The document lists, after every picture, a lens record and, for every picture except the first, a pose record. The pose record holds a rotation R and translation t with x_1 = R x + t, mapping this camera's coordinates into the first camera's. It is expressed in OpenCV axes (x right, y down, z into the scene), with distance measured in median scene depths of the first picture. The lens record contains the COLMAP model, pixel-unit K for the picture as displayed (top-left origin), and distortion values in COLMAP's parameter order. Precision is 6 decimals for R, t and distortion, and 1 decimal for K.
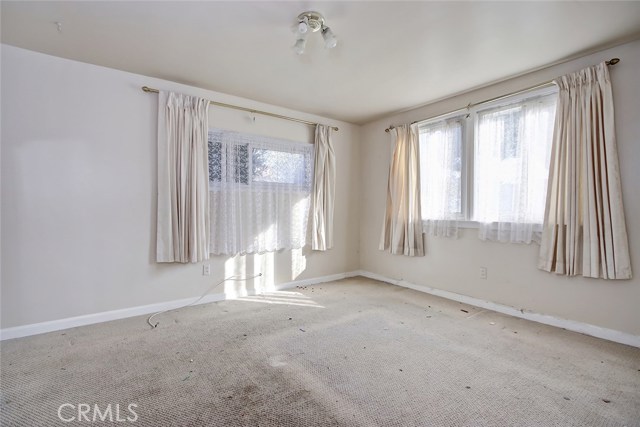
lens RADIAL K [[294.6, 0, 315.3], [0, 294.6, 211.9], [0, 0, 1]] dist [-0.009679, 0.000477]
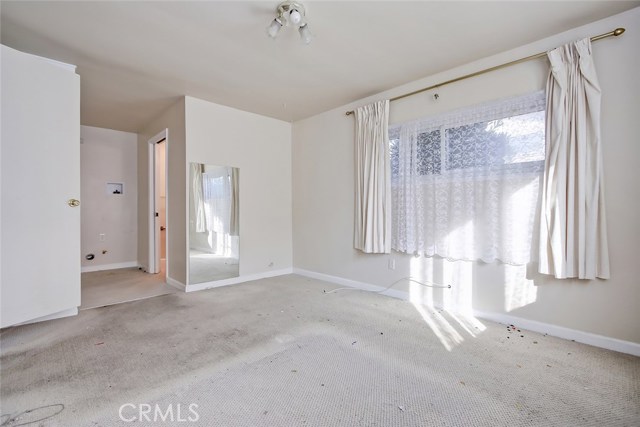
lens RADIAL K [[294.6, 0, 315.3], [0, 294.6, 211.9], [0, 0, 1]] dist [-0.009679, 0.000477]
pose [[0.143666, 0.003533, -0.989620, 0.553624], [-0.011020, 0.999937, 0.001970, 0.014831], [0.989565, 0.010623, 0.143695, 0.533177]]
